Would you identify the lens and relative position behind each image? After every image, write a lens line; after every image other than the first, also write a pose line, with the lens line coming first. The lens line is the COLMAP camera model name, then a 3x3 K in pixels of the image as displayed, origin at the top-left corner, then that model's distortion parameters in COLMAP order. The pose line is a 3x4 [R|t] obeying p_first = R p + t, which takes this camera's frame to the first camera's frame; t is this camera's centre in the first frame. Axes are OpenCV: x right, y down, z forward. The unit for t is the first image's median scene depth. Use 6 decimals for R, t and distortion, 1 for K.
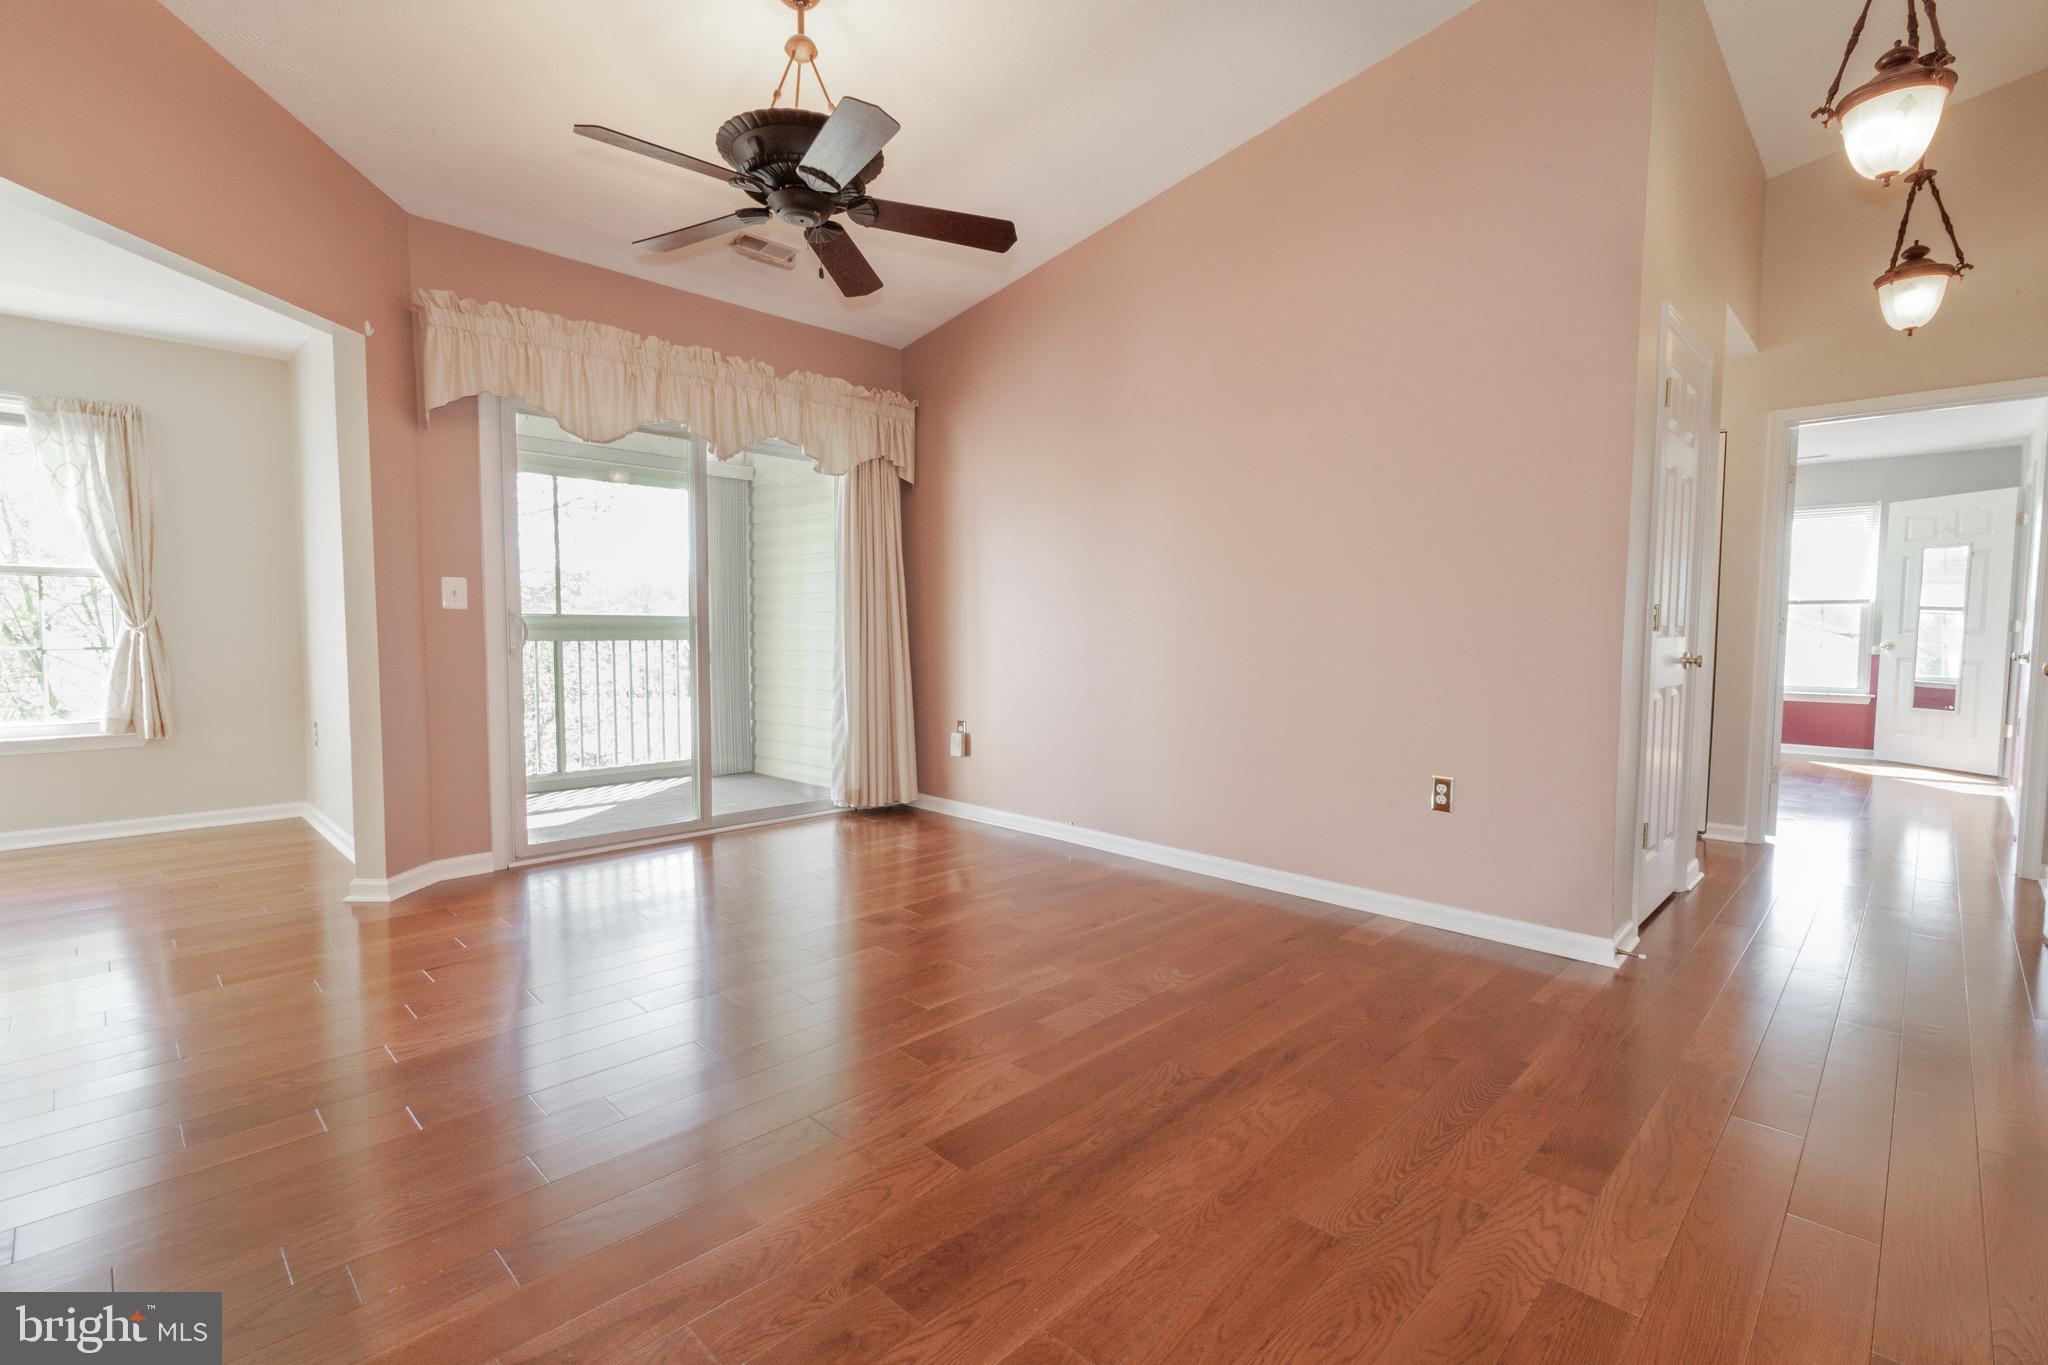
lens RADIAL K [[929.7, 0, 1024.8], [0, 929.7, 681.1], [0, 0, 1]] dist [0.001279, -0.001281]
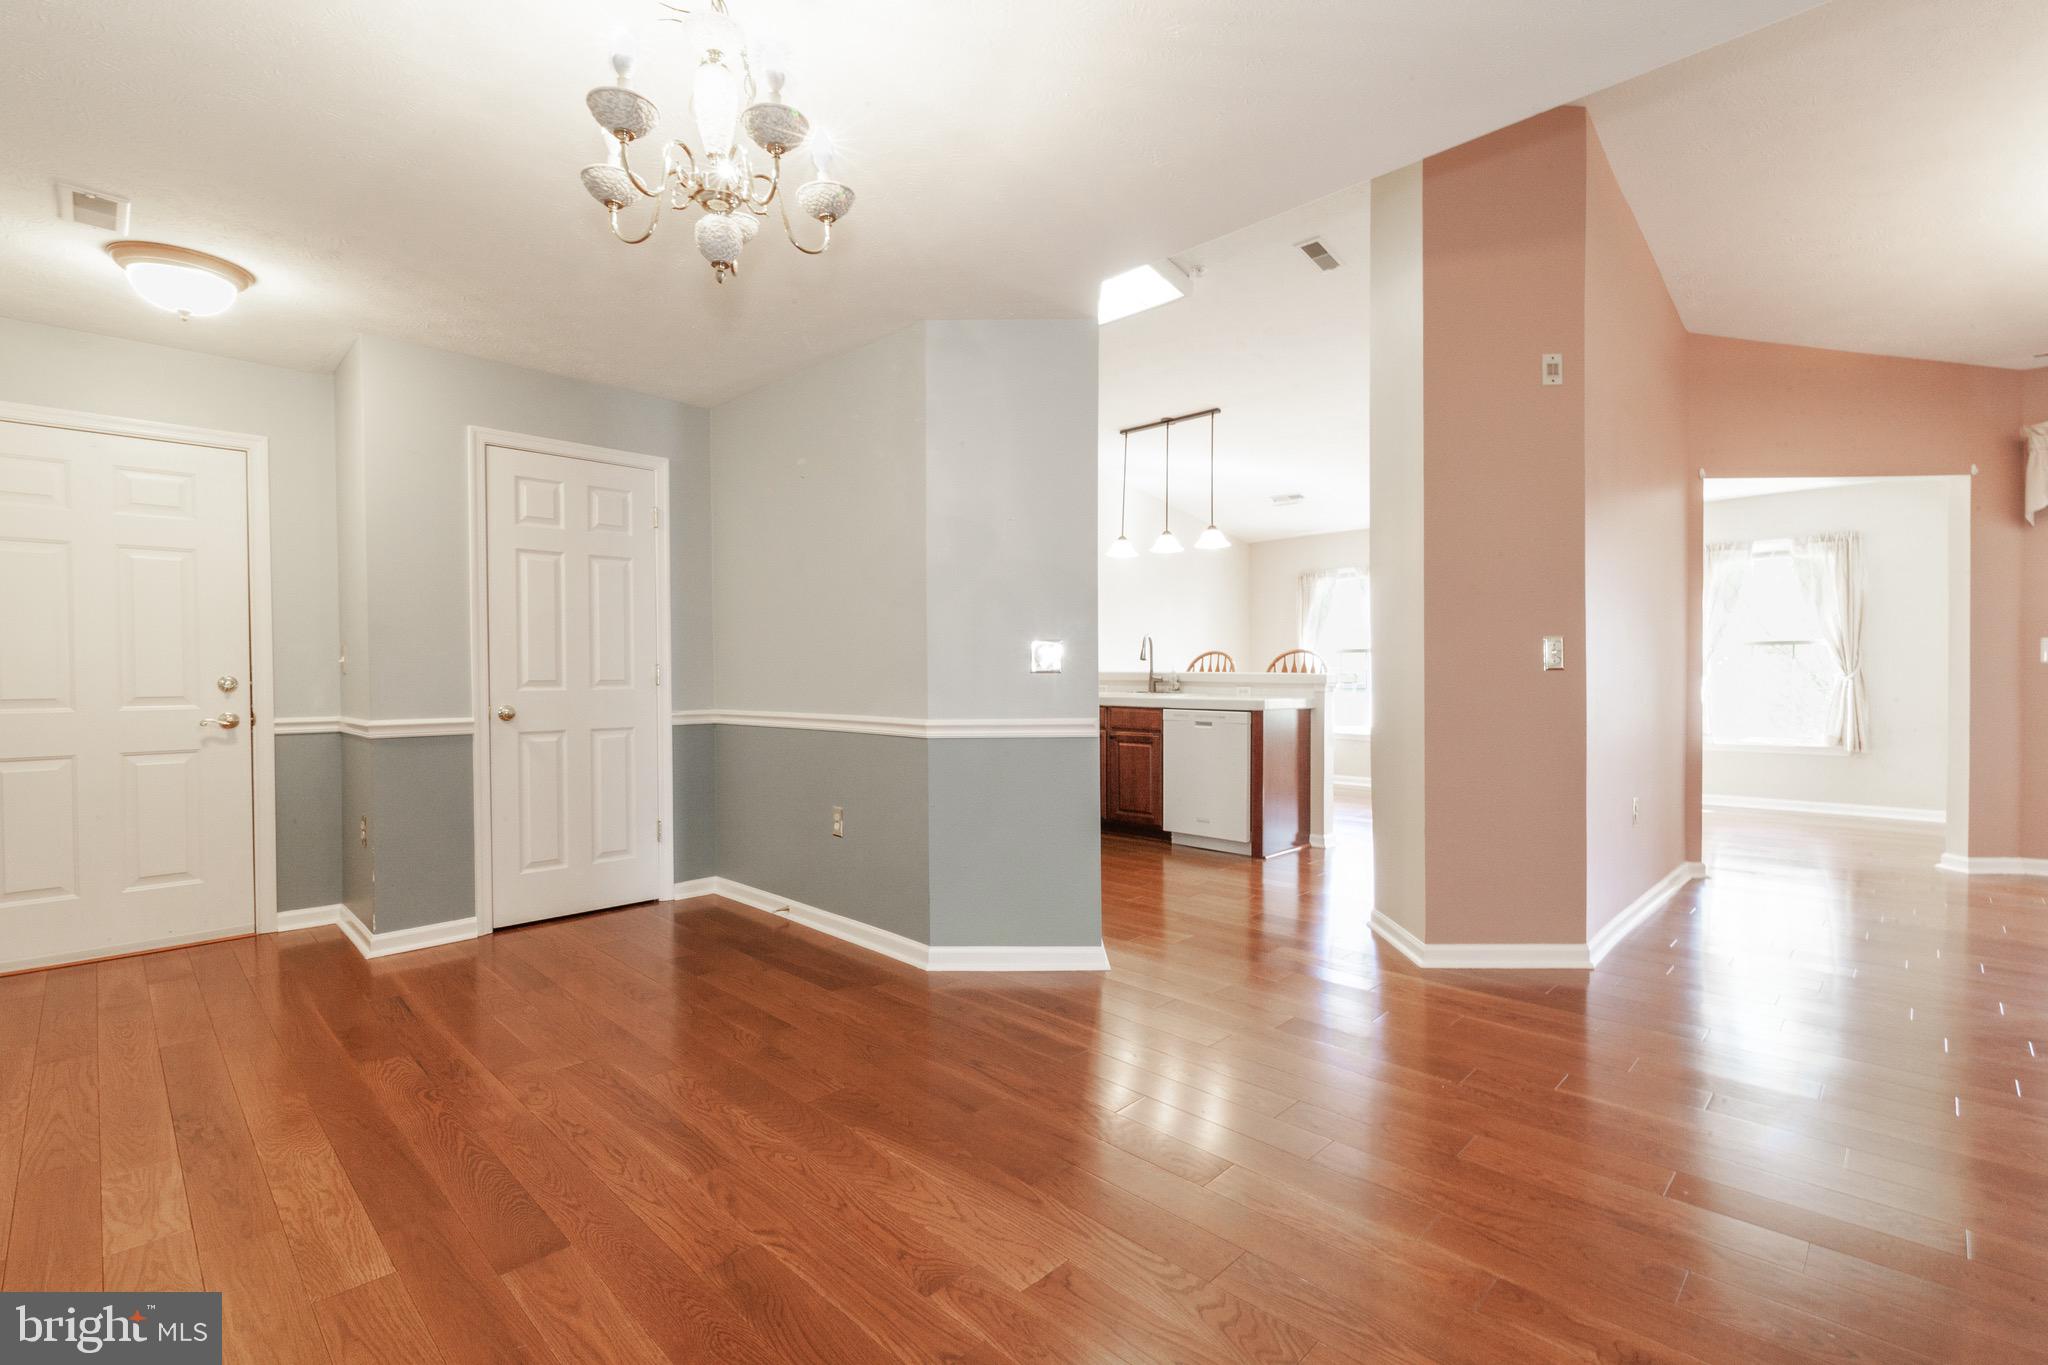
lens RADIAL K [[929.7, 0, 1021.3], [0, 929.7, 683.6], [0, 0, 1]] dist [0.001279, -0.001281]
pose [[0.002983, 0.007717, -0.999966, 0.558151], [-0.052559, 0.998589, 0.007549, 0.012242], [0.998613, 0.052534, 0.003384, -0.348968]]
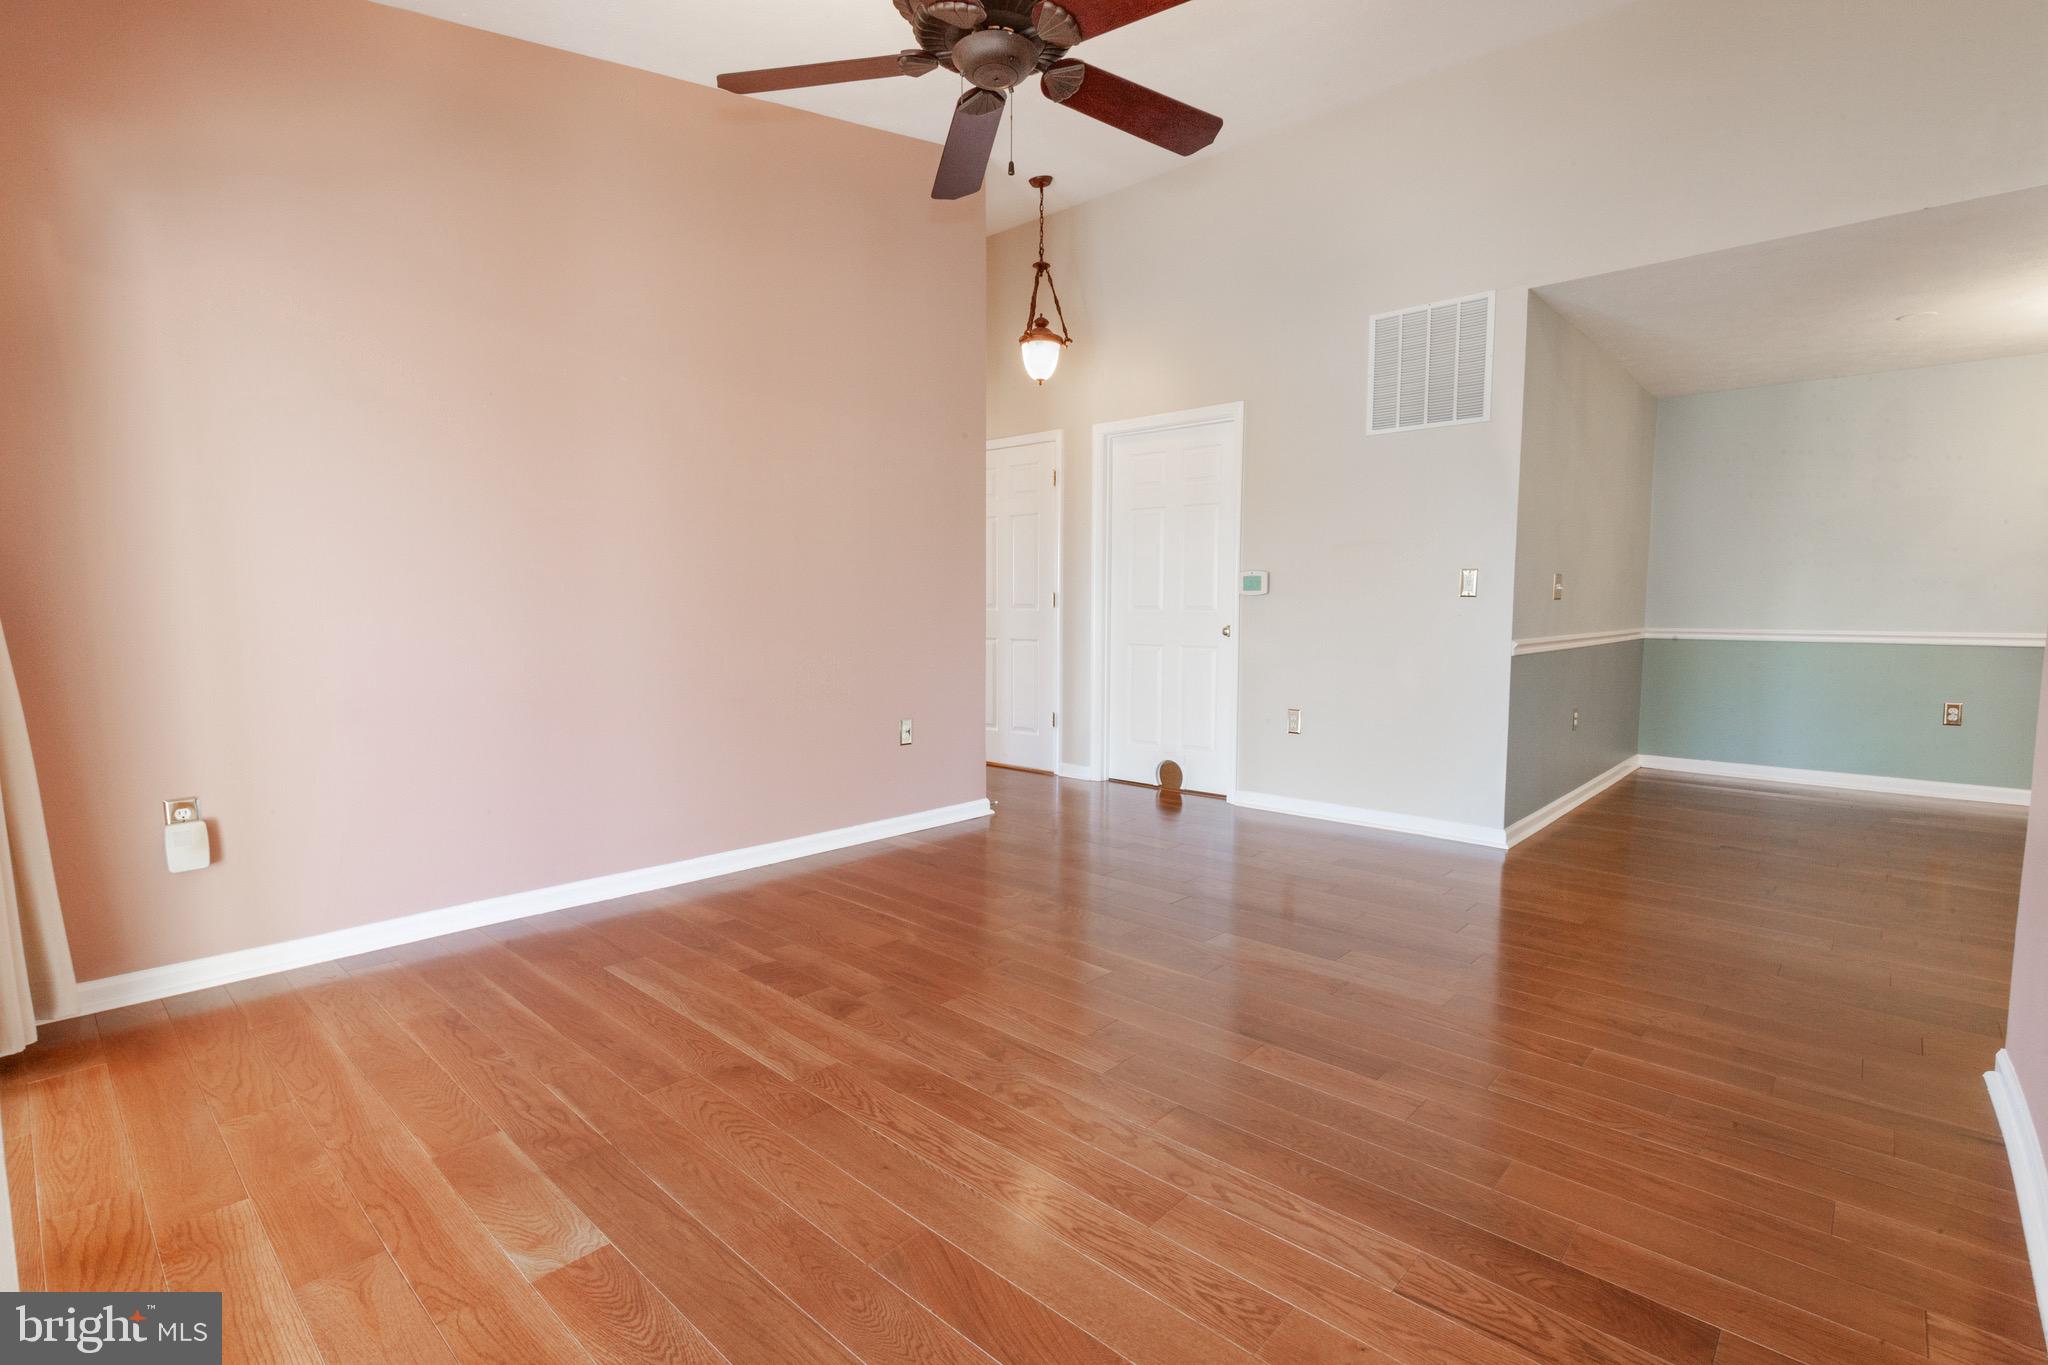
lens RADIAL K [[929.7, 0, 1026.0], [0, 929.7, 683.2], [0, 0, 1]] dist [0.001279, -0.001281]
pose [[-0.027481, -0.090556, 0.995512, -0.788998], [0.051719, 0.994426, 0.091885, -0.056807], [-0.998284, 0.054012, -0.022644, 0.769528]]
